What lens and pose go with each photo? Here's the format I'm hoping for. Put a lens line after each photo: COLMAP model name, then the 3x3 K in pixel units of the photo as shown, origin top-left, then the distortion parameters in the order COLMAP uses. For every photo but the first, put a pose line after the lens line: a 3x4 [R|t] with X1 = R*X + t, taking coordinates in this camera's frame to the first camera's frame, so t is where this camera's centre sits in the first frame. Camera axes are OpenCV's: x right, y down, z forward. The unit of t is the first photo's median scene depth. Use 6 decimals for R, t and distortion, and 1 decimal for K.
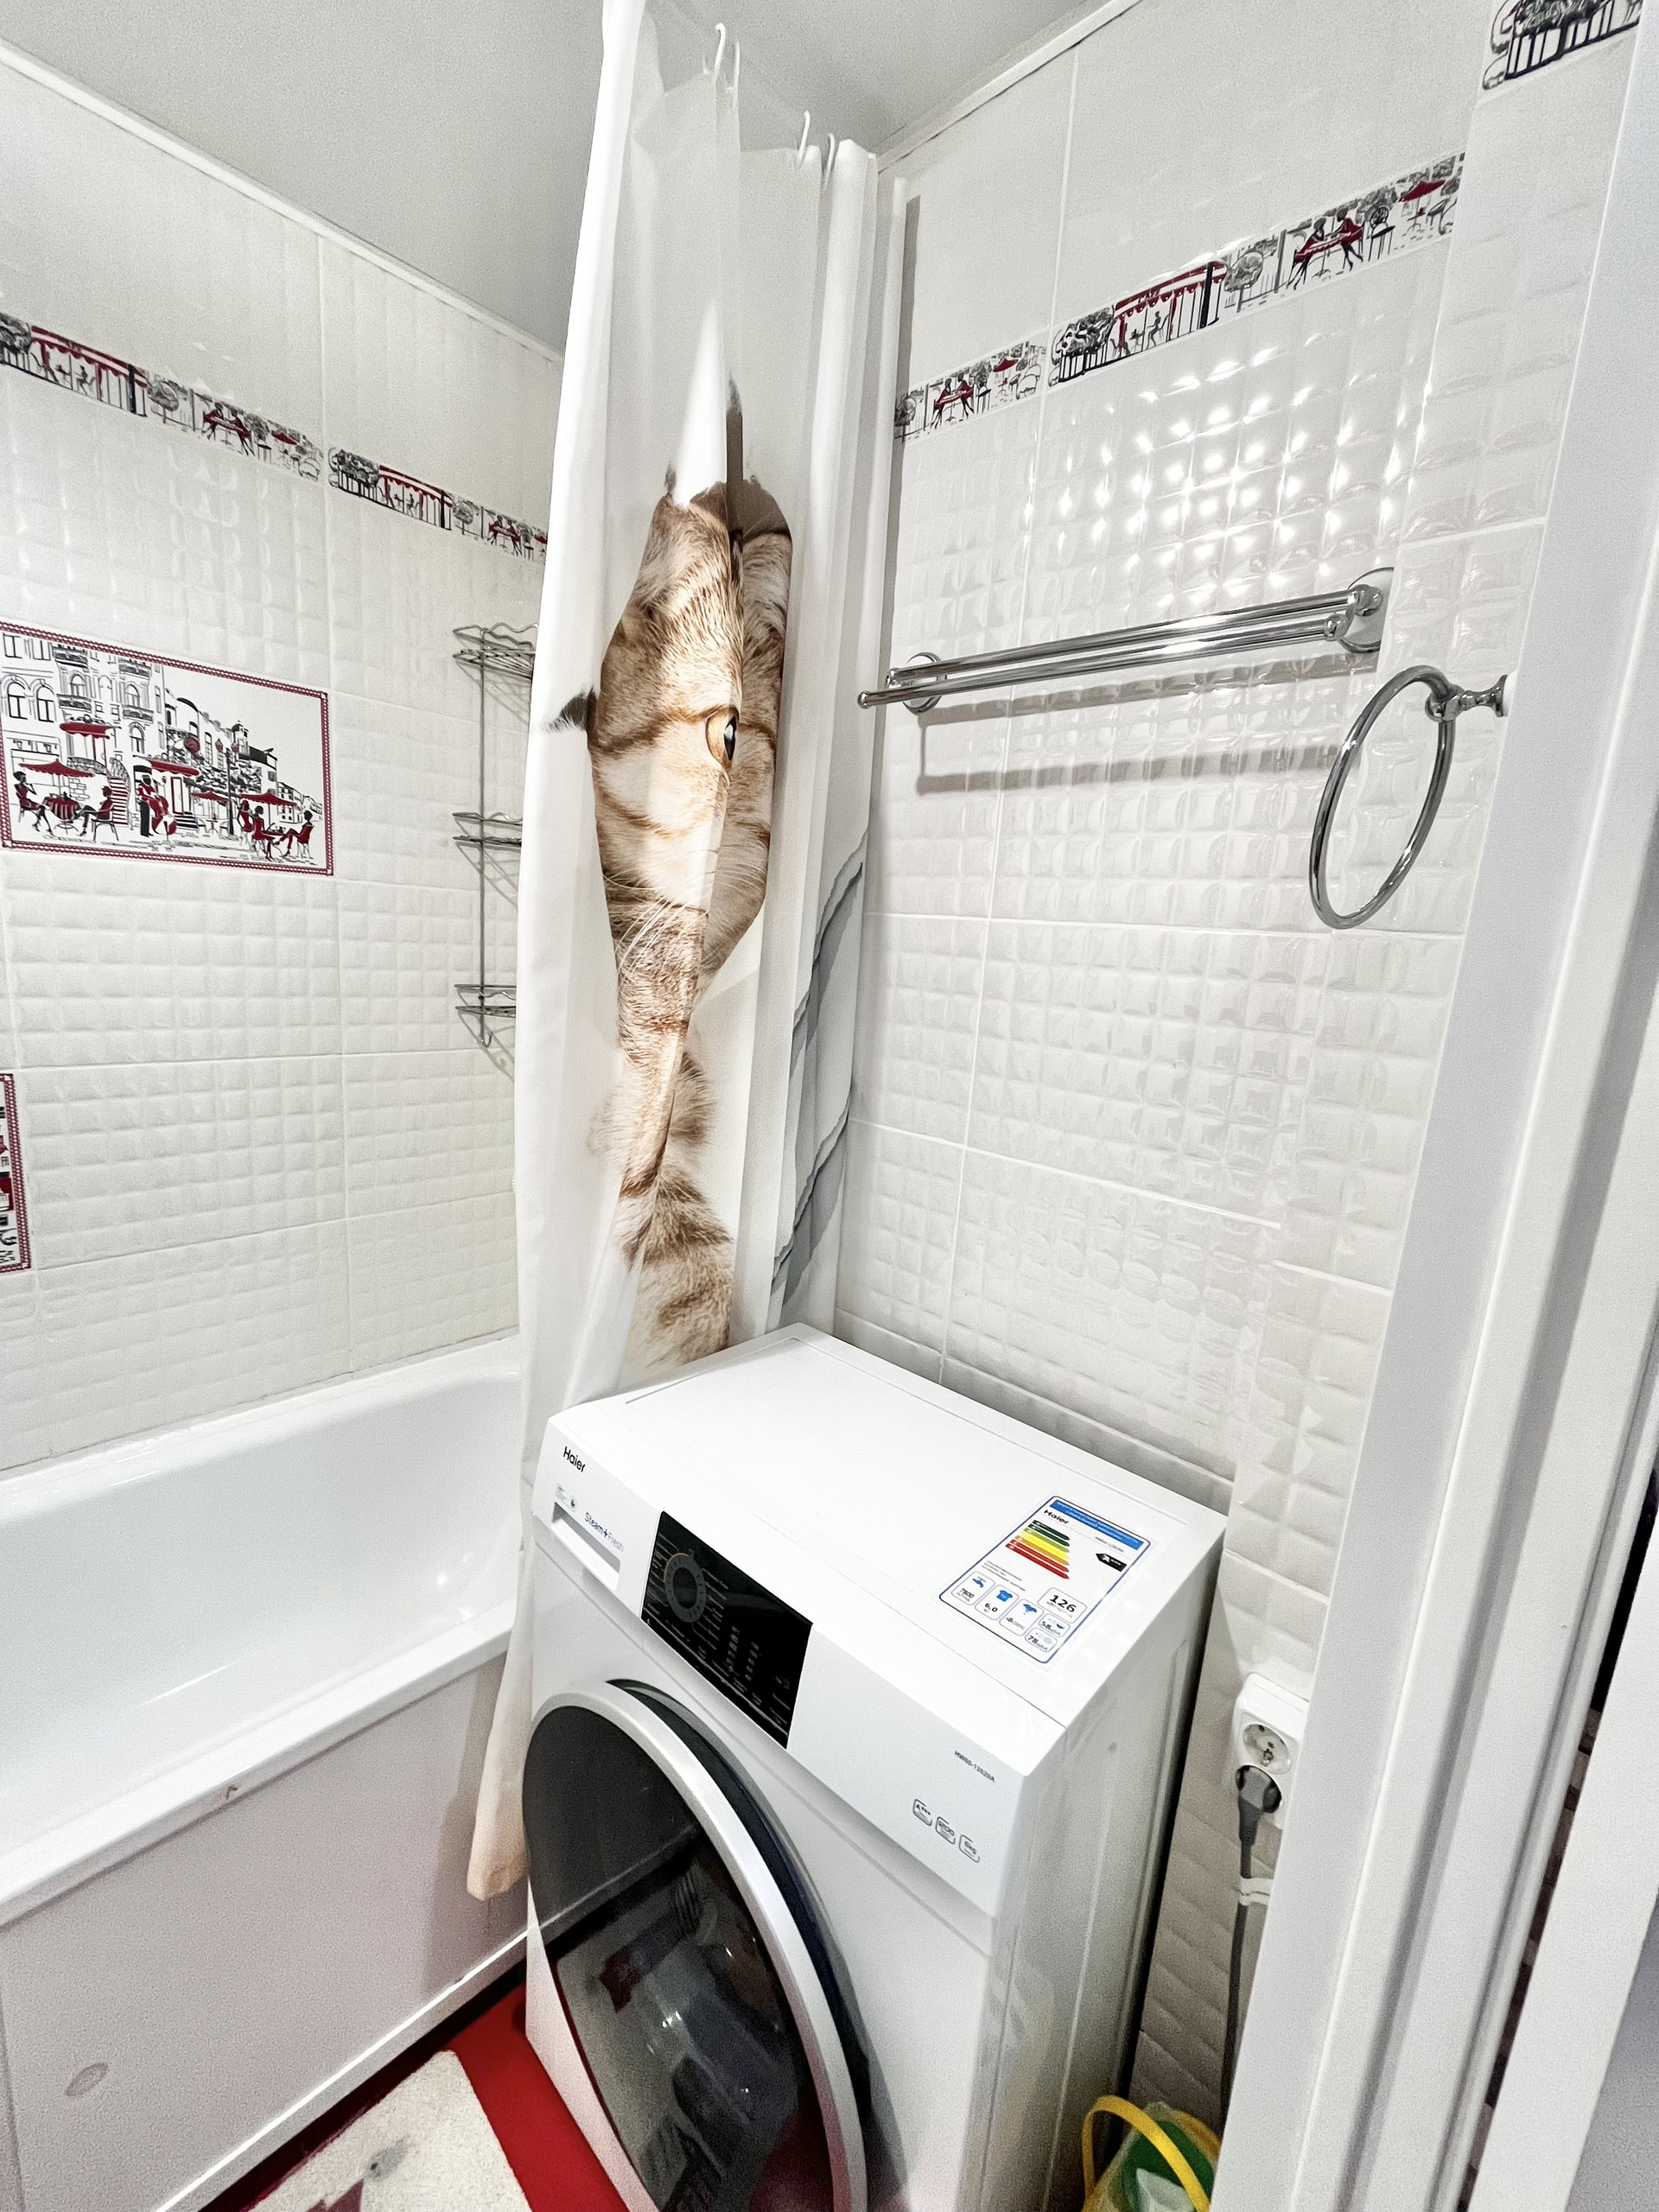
lens RADIAL K [[895.7, 0, 824.7], [0, 895.7, 1104.7], [0, 0, 1]] dist [-0.003606, -0.000201]
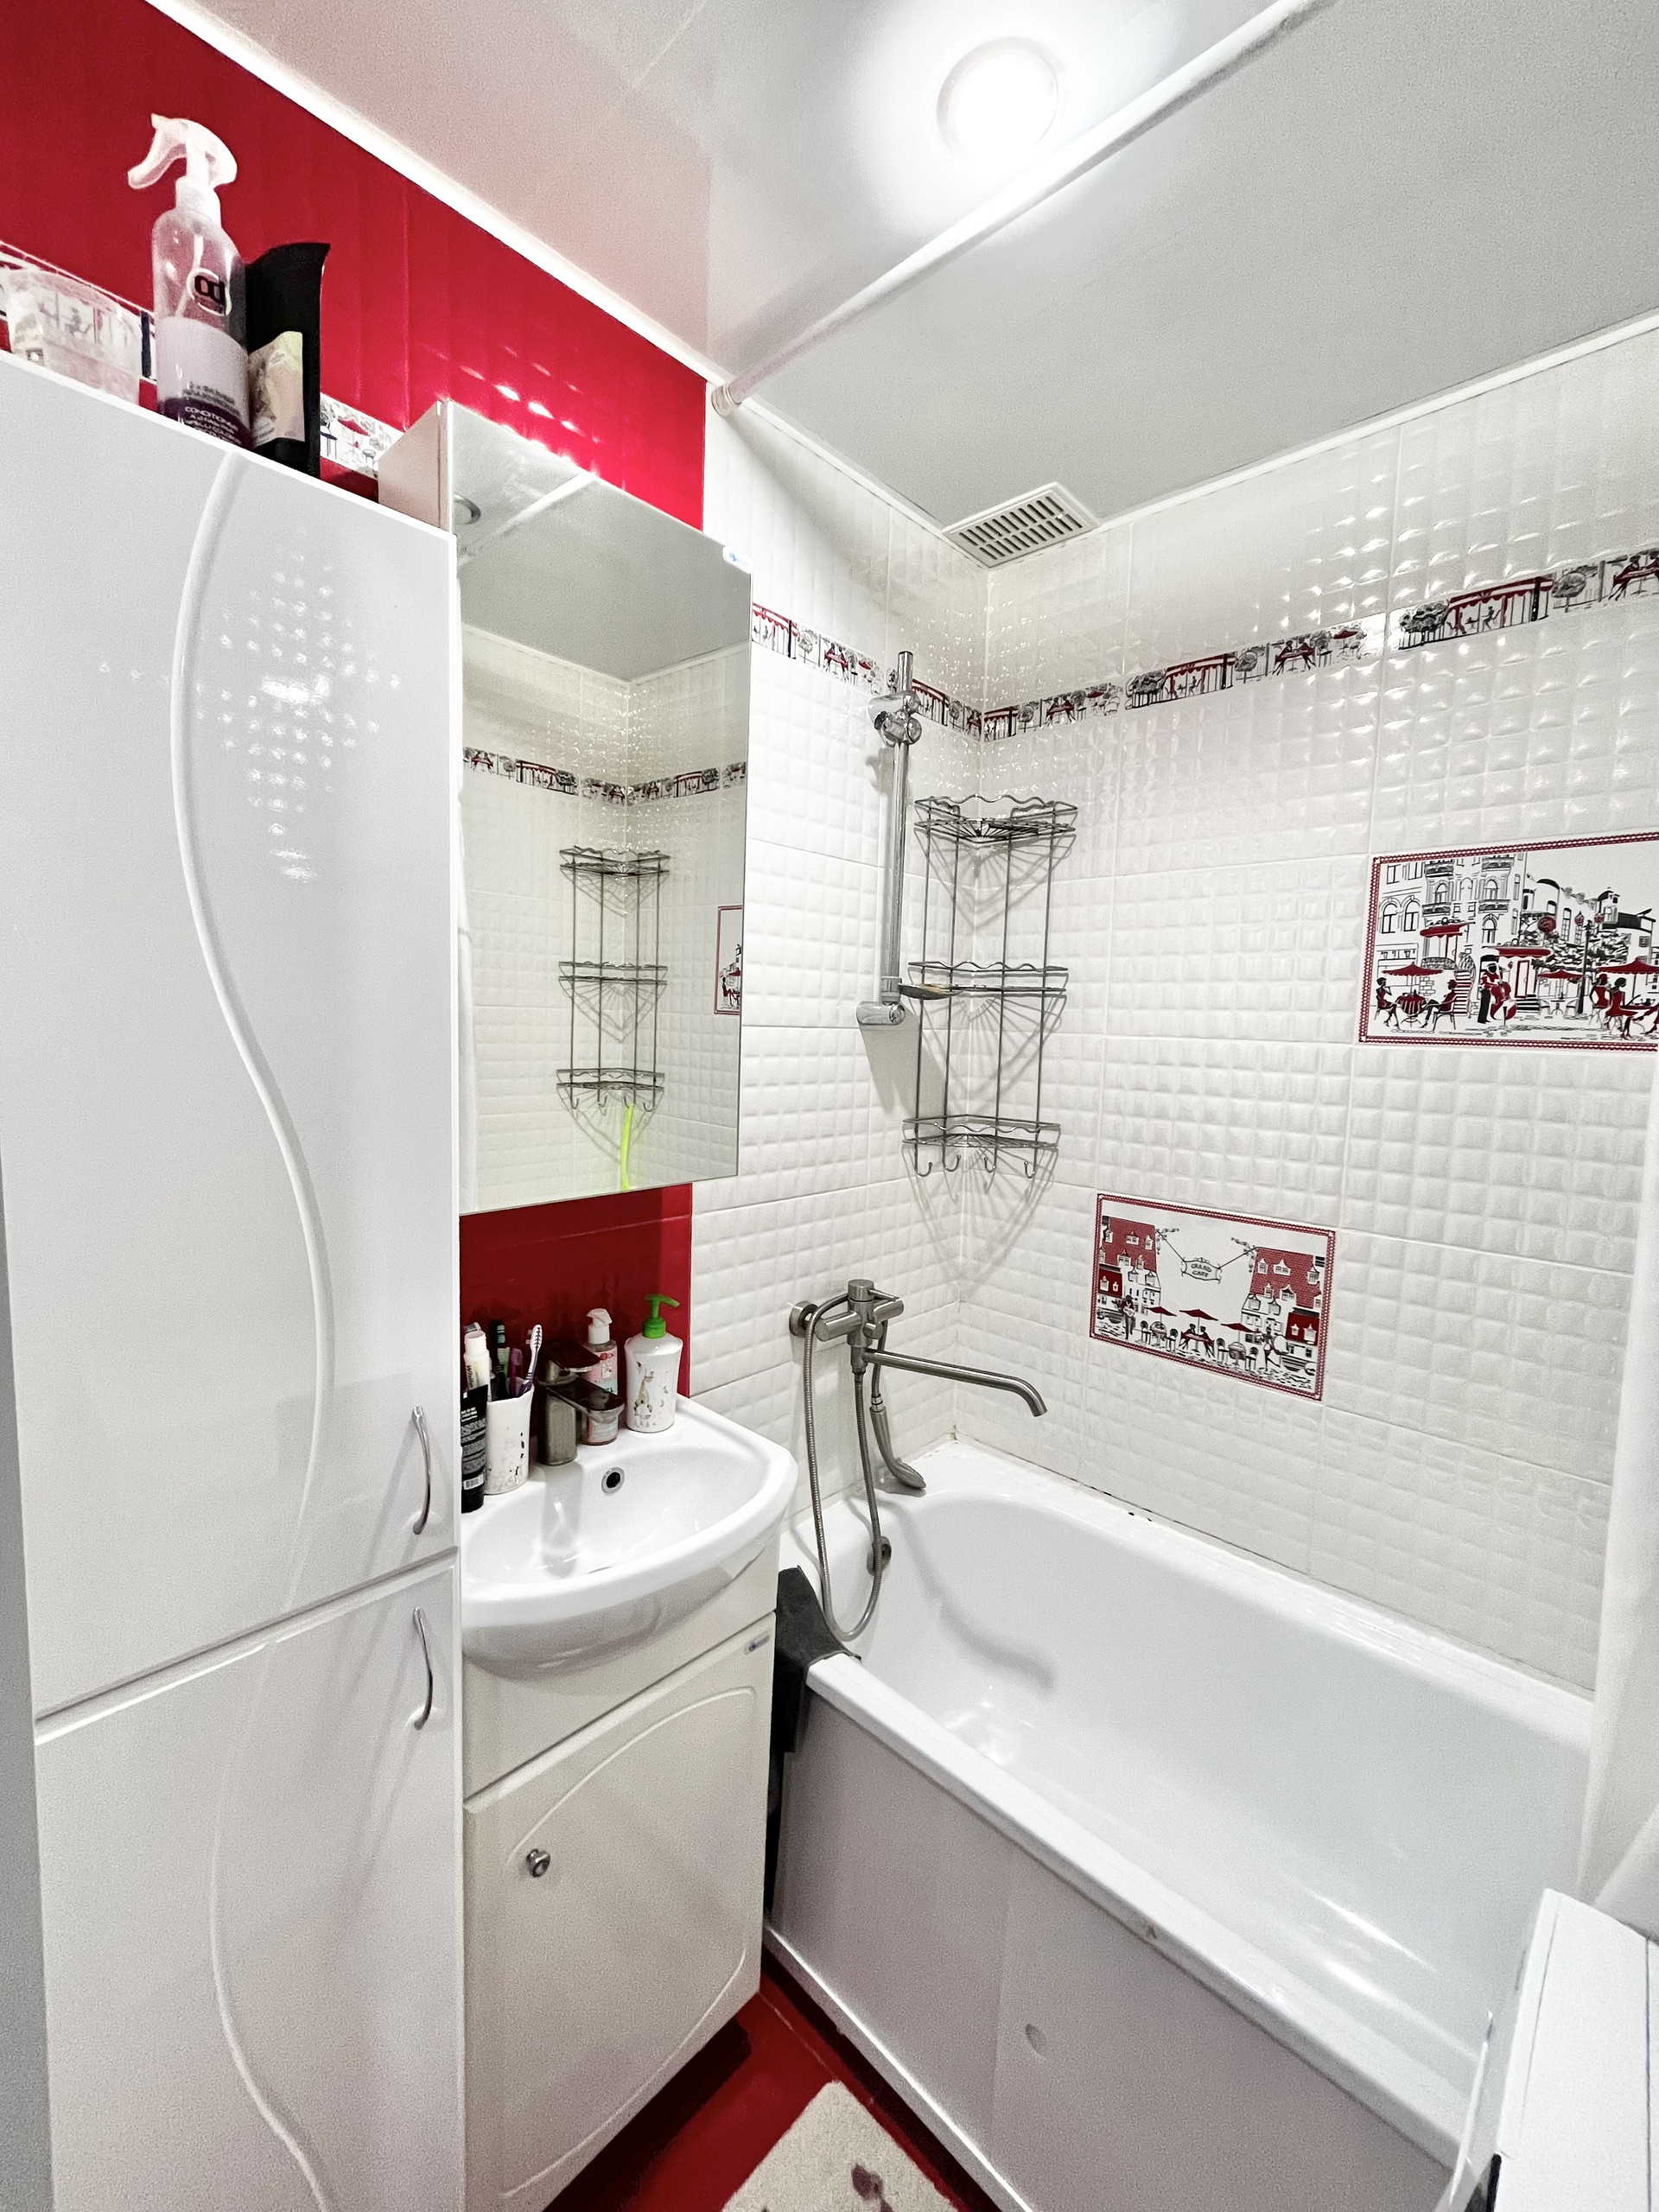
lens RADIAL K [[895.7, 0, 834.1], [0, 895.7, 1107.9], [0, 0, 1]] dist [-0.003606, -0.000201]
pose [[0.013285, 0.023616, -0.999633, 0.259371], [-0.216520, 0.976070, 0.020181, -0.078656], [0.976188, 0.216173, 0.018080, 0.326574]]
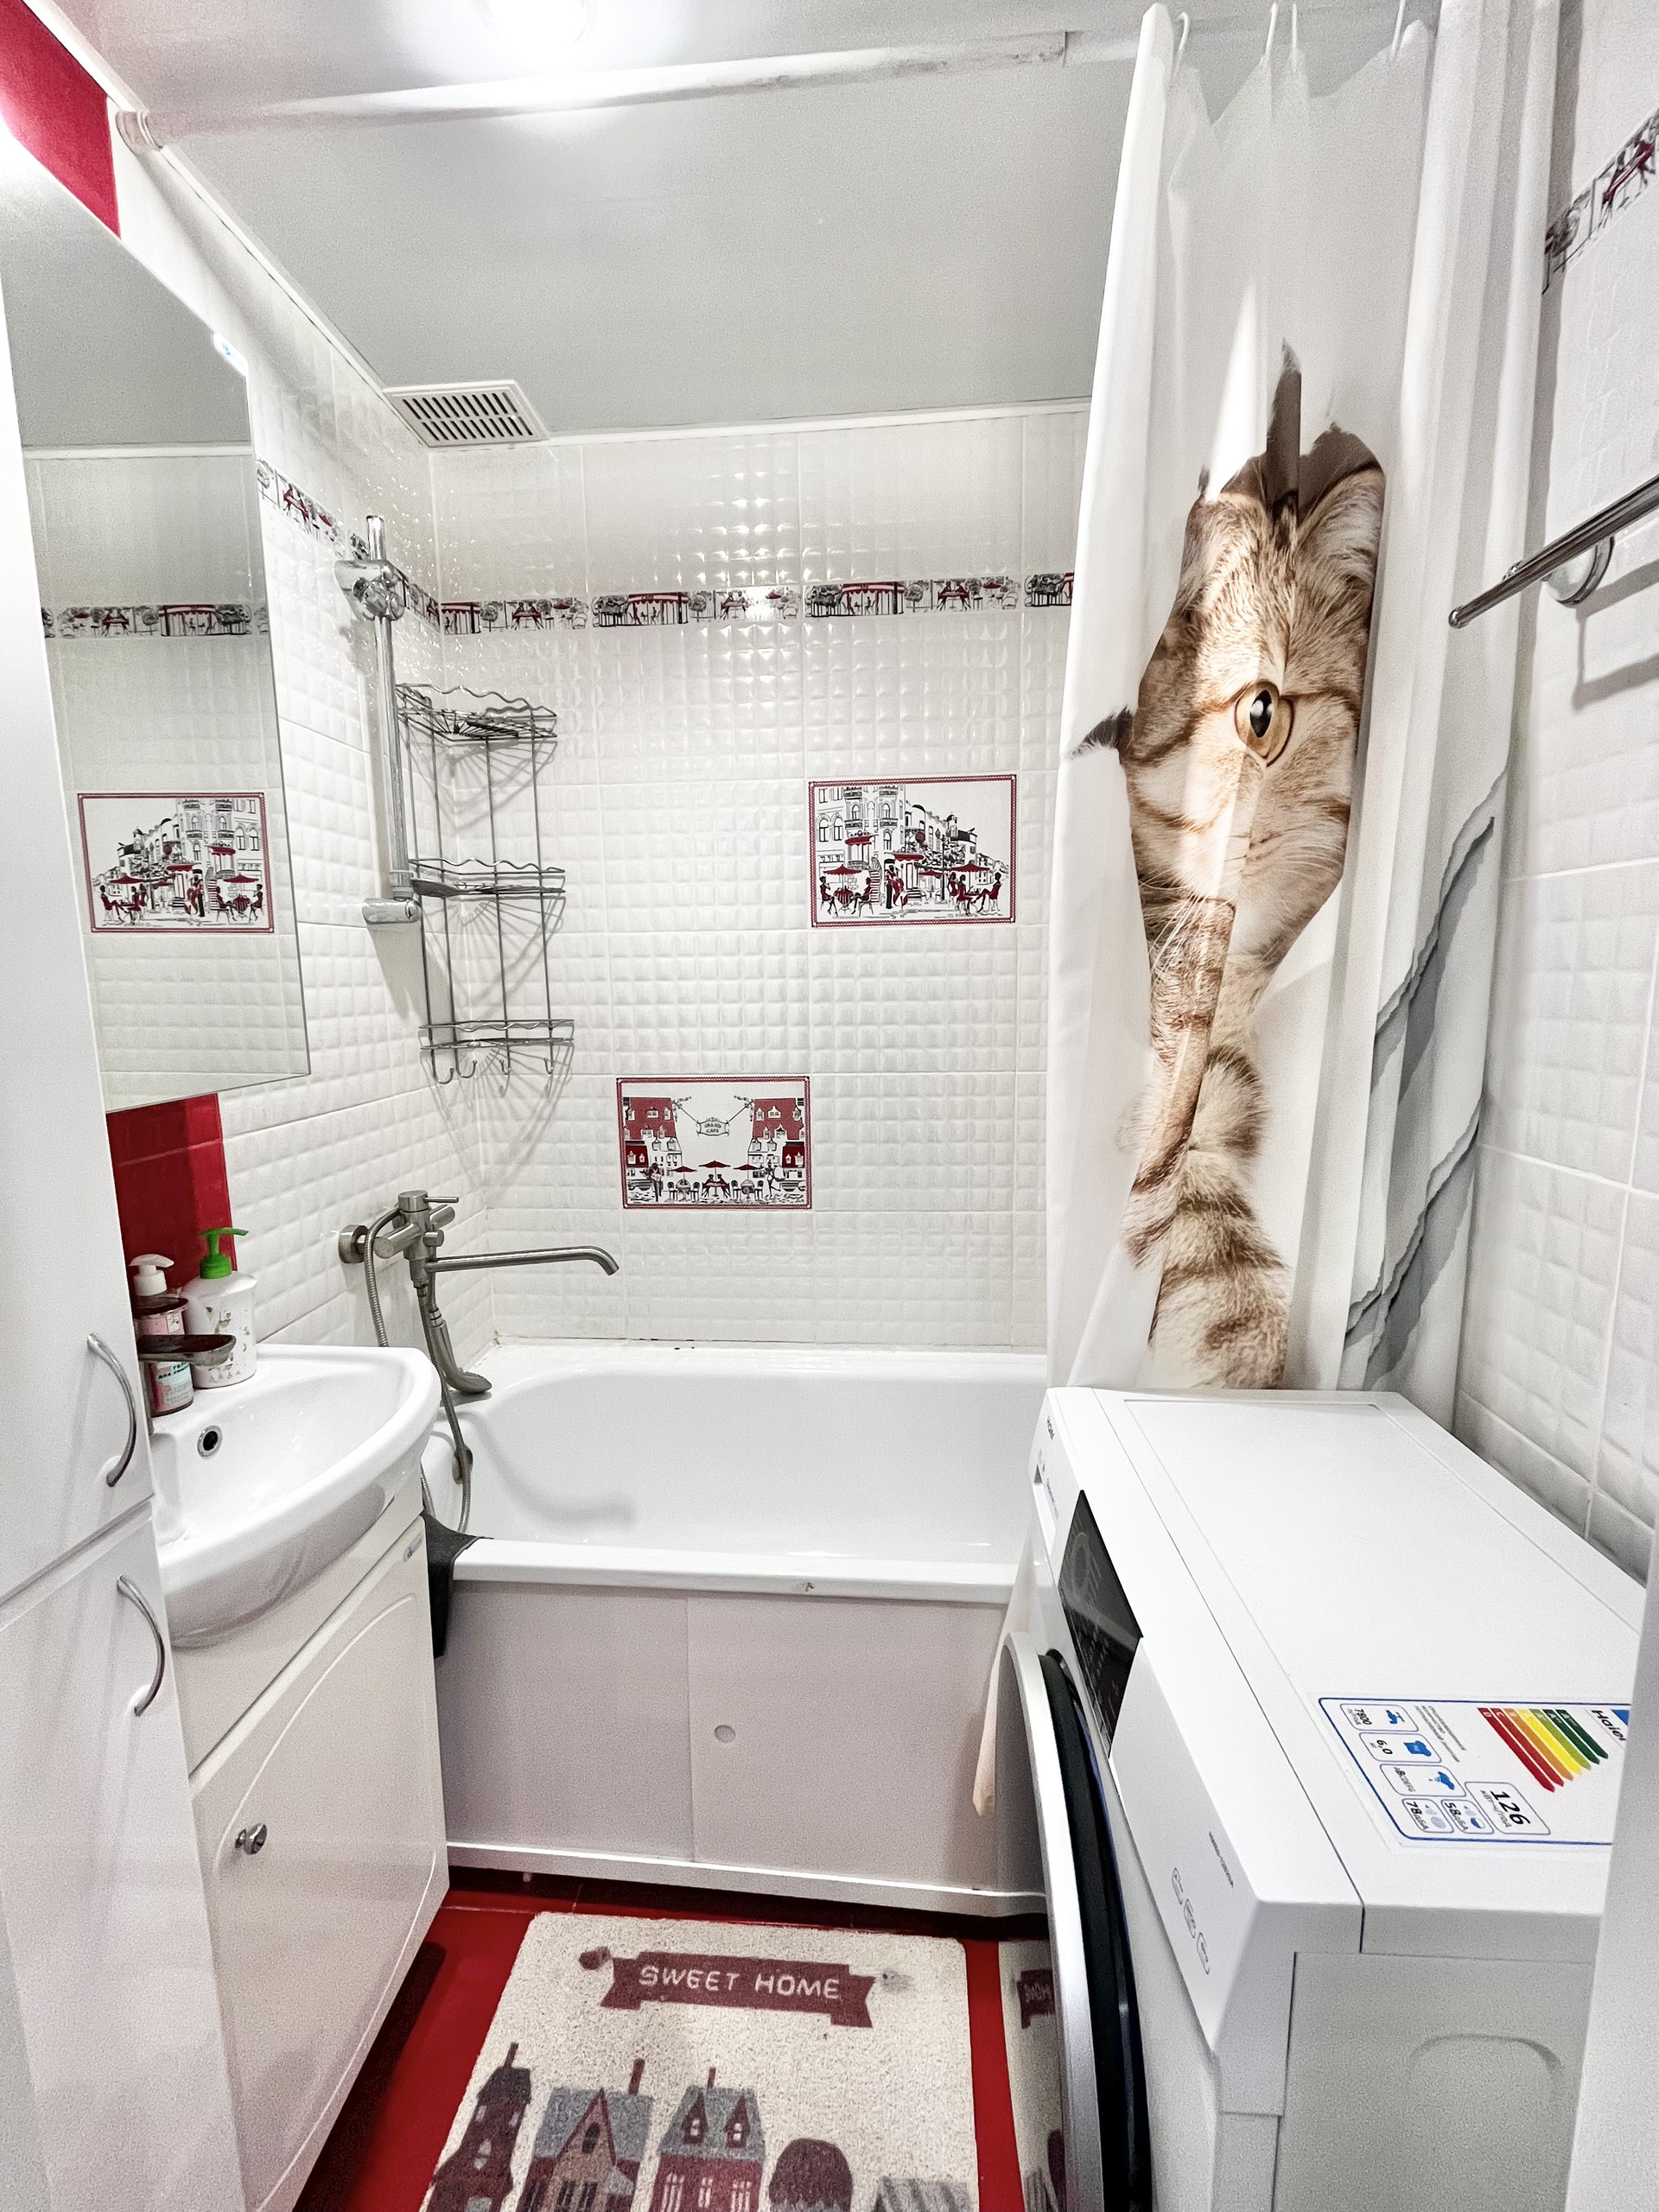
lens RADIAL K [[895.7, 0, 828.9], [0, 895.7, 1105.5], [0, 0, 1]] dist [-0.003606, -0.000201]
pose [[0.633002, 0.034182, -0.773395, 0.300017], [-0.083828, 0.996177, -0.024582, 0.052498], [0.769598, 0.080393, 0.633447, 0.076515]]
